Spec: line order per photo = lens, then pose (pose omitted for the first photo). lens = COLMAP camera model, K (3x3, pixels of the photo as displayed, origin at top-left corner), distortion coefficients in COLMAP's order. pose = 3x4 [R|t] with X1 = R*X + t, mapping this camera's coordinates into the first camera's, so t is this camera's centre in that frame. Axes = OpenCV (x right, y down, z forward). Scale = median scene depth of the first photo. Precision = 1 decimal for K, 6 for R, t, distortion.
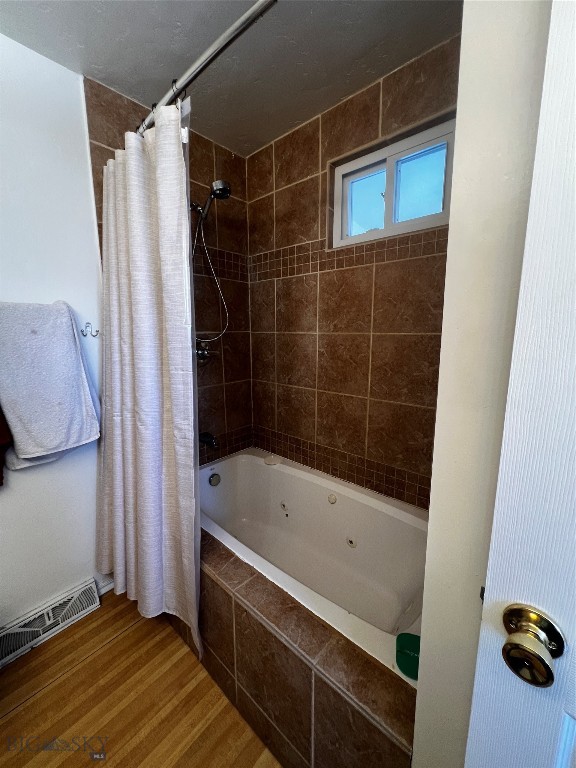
lens RADIAL K [[308.1, 0, 288.0], [0, 308.1, 384.0], [0, 0, 1]] dist [-0.000101, -0.000025]
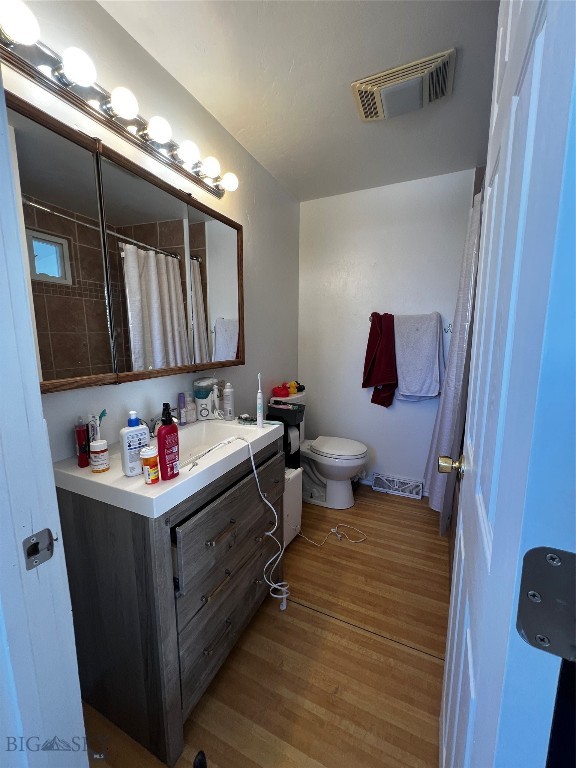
lens RADIAL K [[308.1, 0, 288.0], [0, 308.1, 384.0], [0, 0, 1]] dist [-0.000101, -0.000025]
pose [[0.266282, 0.149496, -0.952232, 0.743337], [-0.167071, 0.980105, 0.107152, 0.080993], [0.949306, 0.130558, 0.285961, -0.233508]]
